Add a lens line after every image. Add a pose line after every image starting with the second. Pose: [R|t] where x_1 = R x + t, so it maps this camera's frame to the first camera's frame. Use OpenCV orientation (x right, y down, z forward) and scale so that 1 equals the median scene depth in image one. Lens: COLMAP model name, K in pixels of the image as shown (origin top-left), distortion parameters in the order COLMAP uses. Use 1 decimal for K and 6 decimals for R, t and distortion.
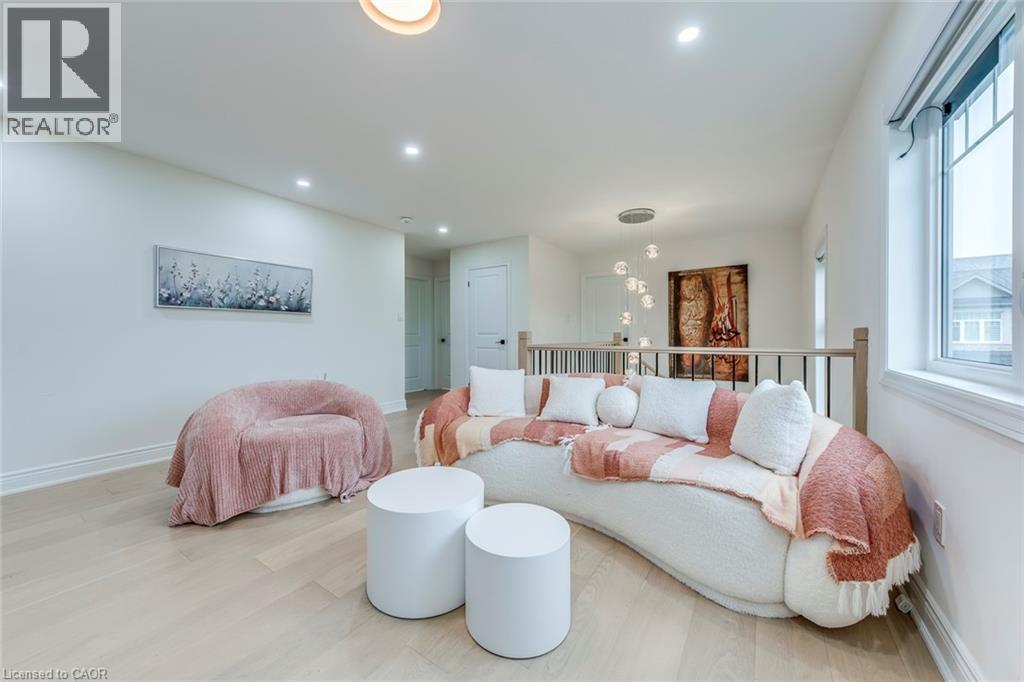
lens RADIAL K [[368.6, 0, 510.5], [0, 368.6, 338.0], [0, 0, 1]] dist [0.007732, -0.002700]
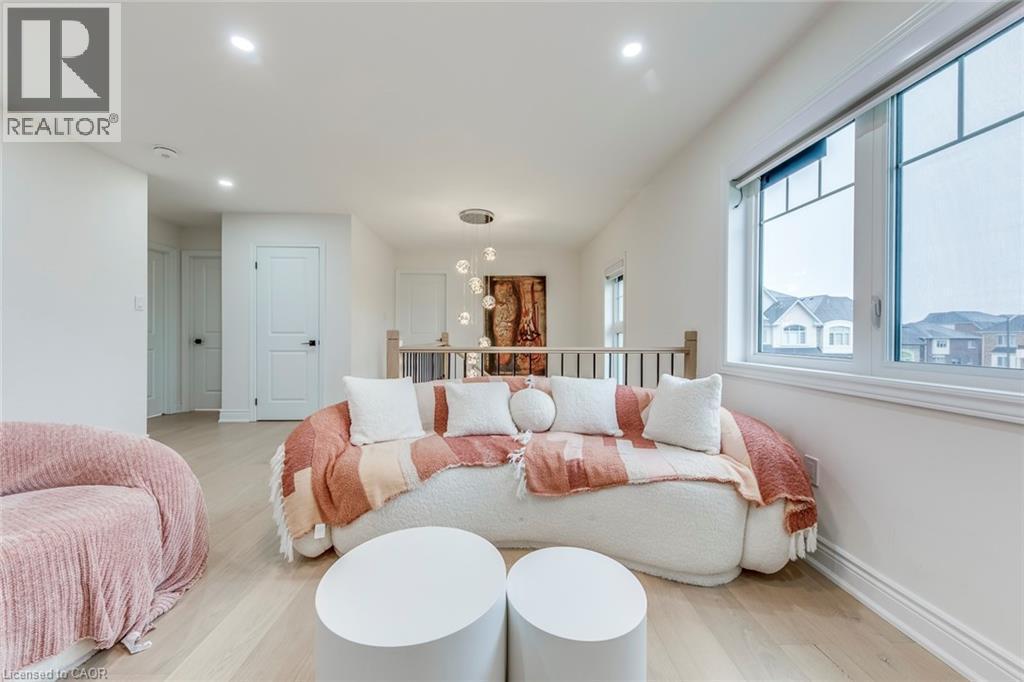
lens RADIAL K [[368.6, 0, 514.6], [0, 368.6, 337.5], [0, 0, 1]] dist [0.007732, -0.002700]
pose [[0.822183, 0.002962, 0.569215, -0.286664], [-0.001866, 0.999995, -0.002508, -0.000379], [-0.569220, 0.001000, 0.822185, 0.241524]]
